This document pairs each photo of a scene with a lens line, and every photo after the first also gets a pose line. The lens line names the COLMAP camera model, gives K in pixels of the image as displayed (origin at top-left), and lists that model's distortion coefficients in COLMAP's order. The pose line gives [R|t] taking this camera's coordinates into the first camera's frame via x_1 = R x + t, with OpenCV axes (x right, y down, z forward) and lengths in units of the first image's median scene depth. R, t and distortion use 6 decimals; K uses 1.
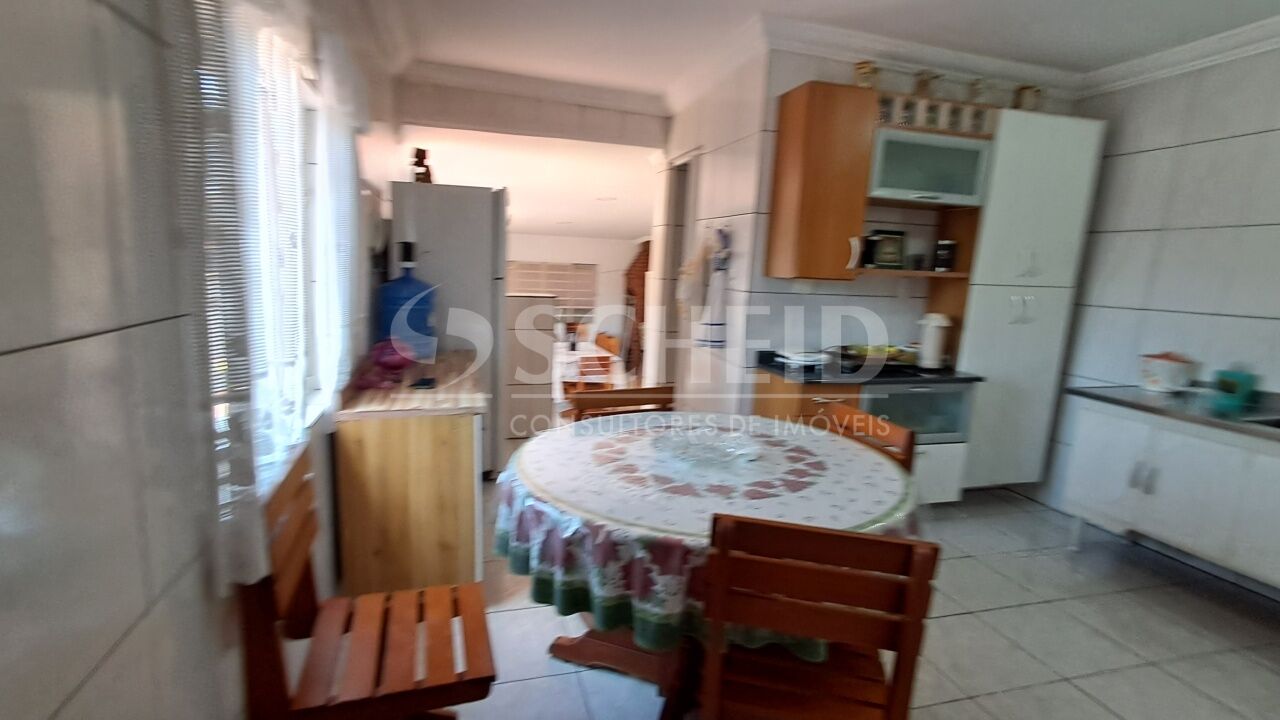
lens RADIAL K [[610.5, 0, 640.9], [0, 610.5, 370.5], [0, 0, 1]] dist [0.012370, 0.000165]
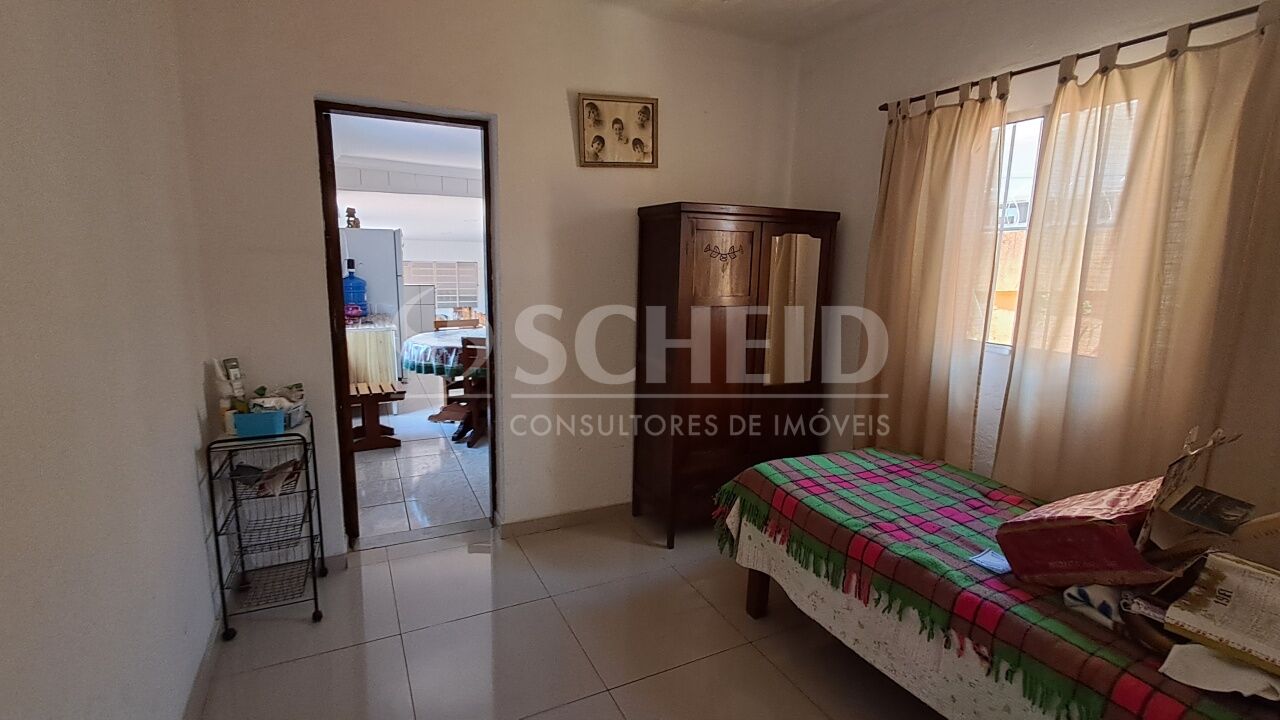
lens RADIAL K [[591.4, 0, 640.0], [0, 591.4, 360.0], [0, 0, 1]] dist [0.024876, 0.000078]
pose [[0.987093, -0.057036, 0.149645, 0.299358], [0.055980, 0.998368, 0.011263, 0.183875], [-0.150043, -0.002741, 0.988676, -1.303439]]
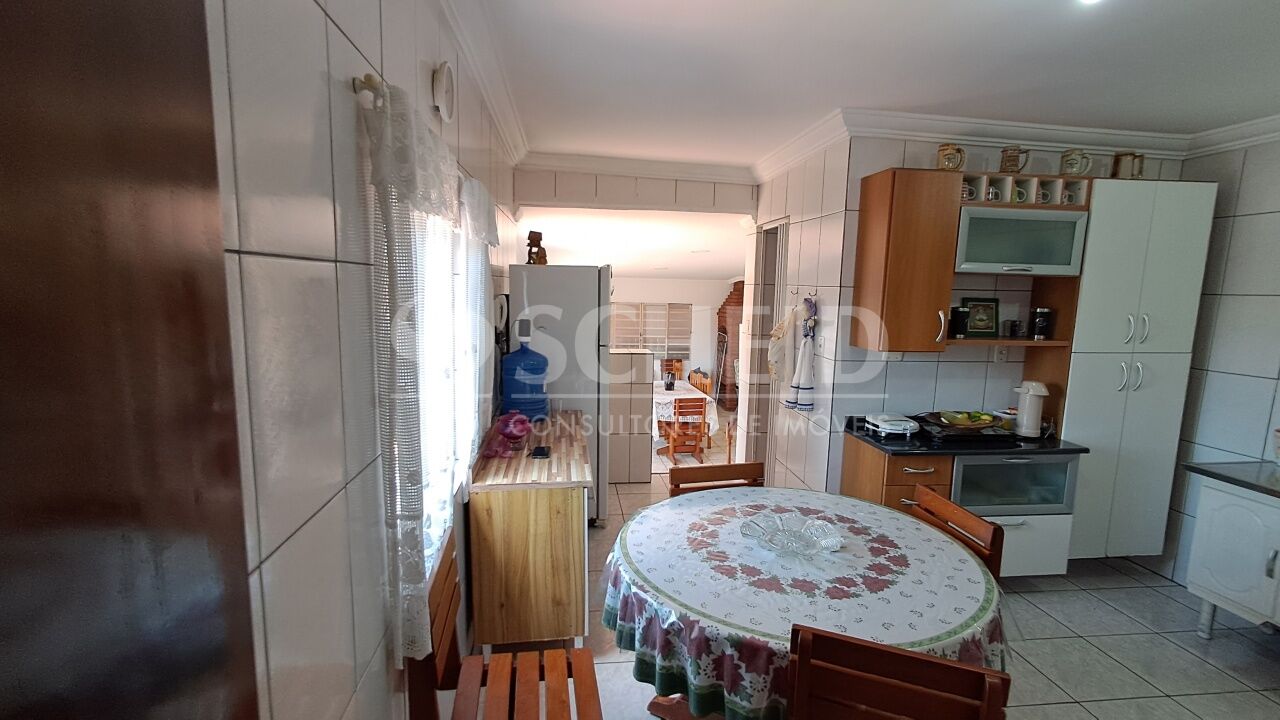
lens RADIAL K [[597.5, 0, 635.0], [0, 597.5, 365.7], [0, 0, 1]] dist [0.012418, -0.000557]
pose [[0.985966, -0.011443, -0.166553, 0.008388], [0.004503, 0.999108, -0.041984, -0.090807], [0.166885, 0.040645, 0.985138, -0.076039]]
